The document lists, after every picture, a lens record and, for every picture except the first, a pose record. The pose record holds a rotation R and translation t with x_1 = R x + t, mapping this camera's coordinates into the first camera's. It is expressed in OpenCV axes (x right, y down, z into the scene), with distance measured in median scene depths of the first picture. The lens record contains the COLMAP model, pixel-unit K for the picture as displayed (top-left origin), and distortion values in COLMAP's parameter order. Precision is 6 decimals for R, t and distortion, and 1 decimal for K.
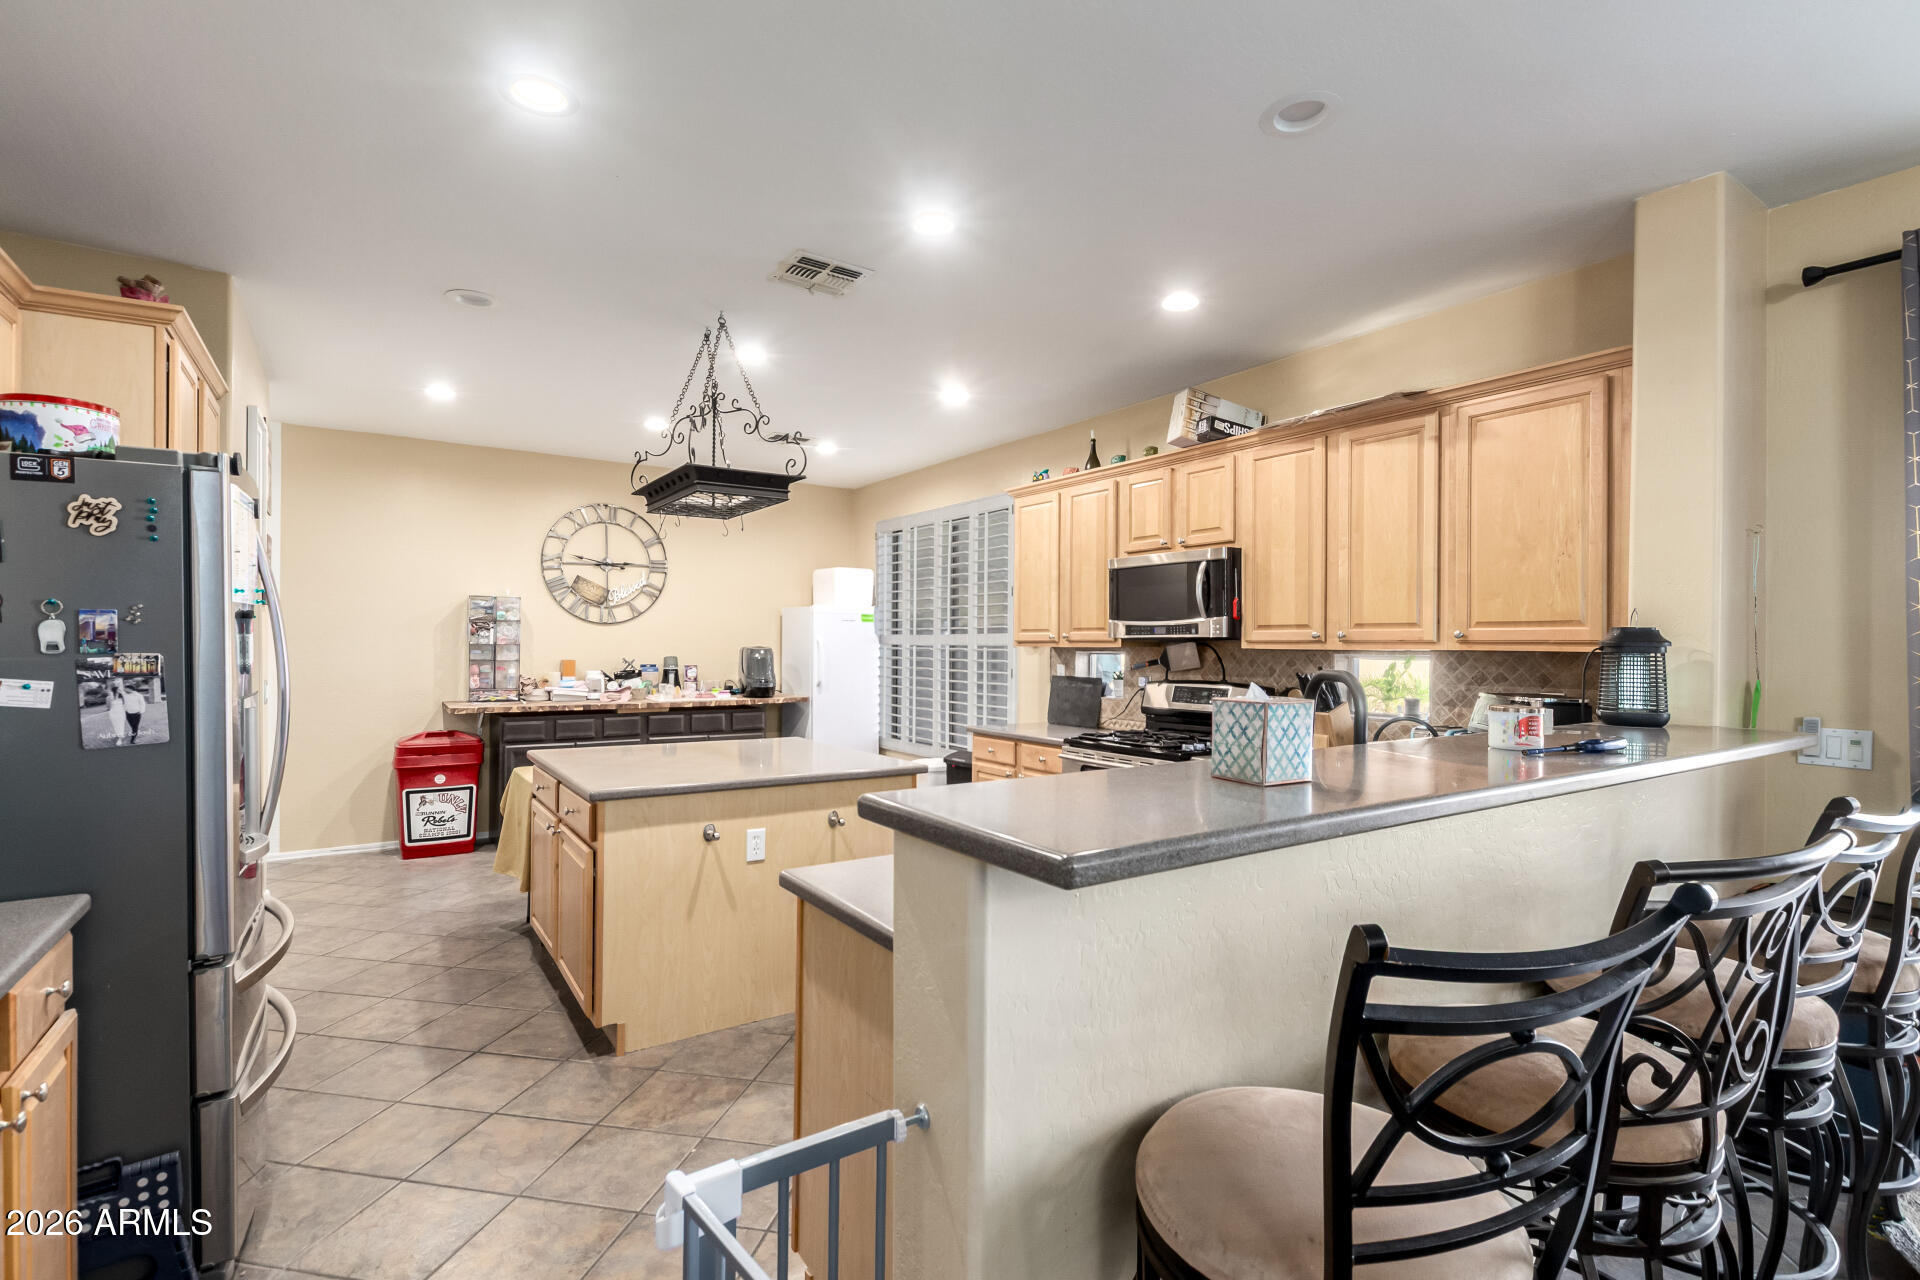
lens RADIAL K [[885.8, 0, 965.9], [0, 885.8, 645.5], [0, 0, 1]] dist [-0.002042, 0.000647]
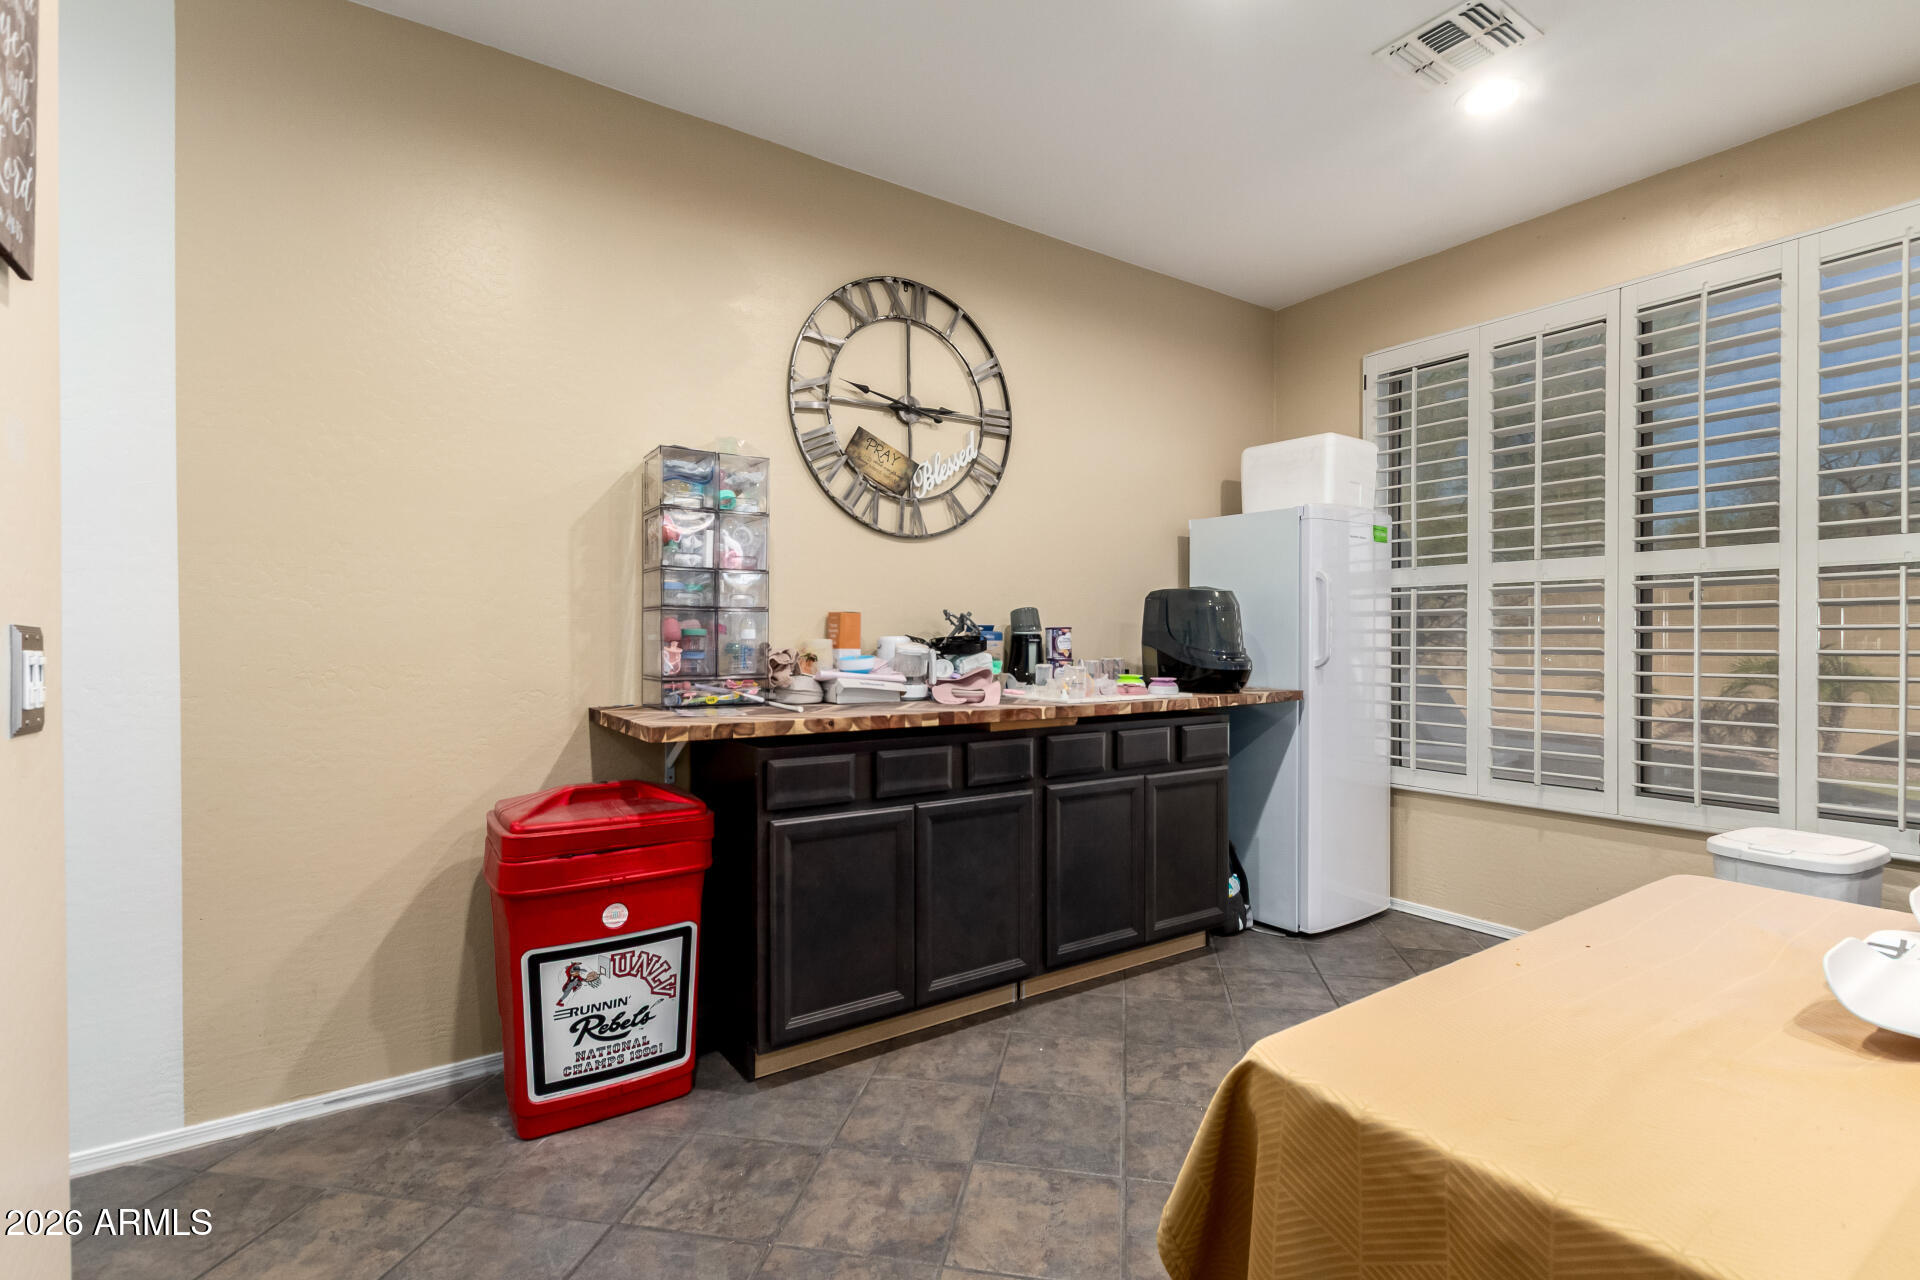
lens RADIAL K [[885.8, 0, 953.2], [0, 885.8, 639.0], [0, 0, 1]] dist [-0.002042, 0.000647]
pose [[0.999909, -0.012259, 0.005599, -0.395731], [0.012300, 0.999897, -0.007372, 0.033602], [-0.005508, 0.007440, 0.999957, 0.546505]]
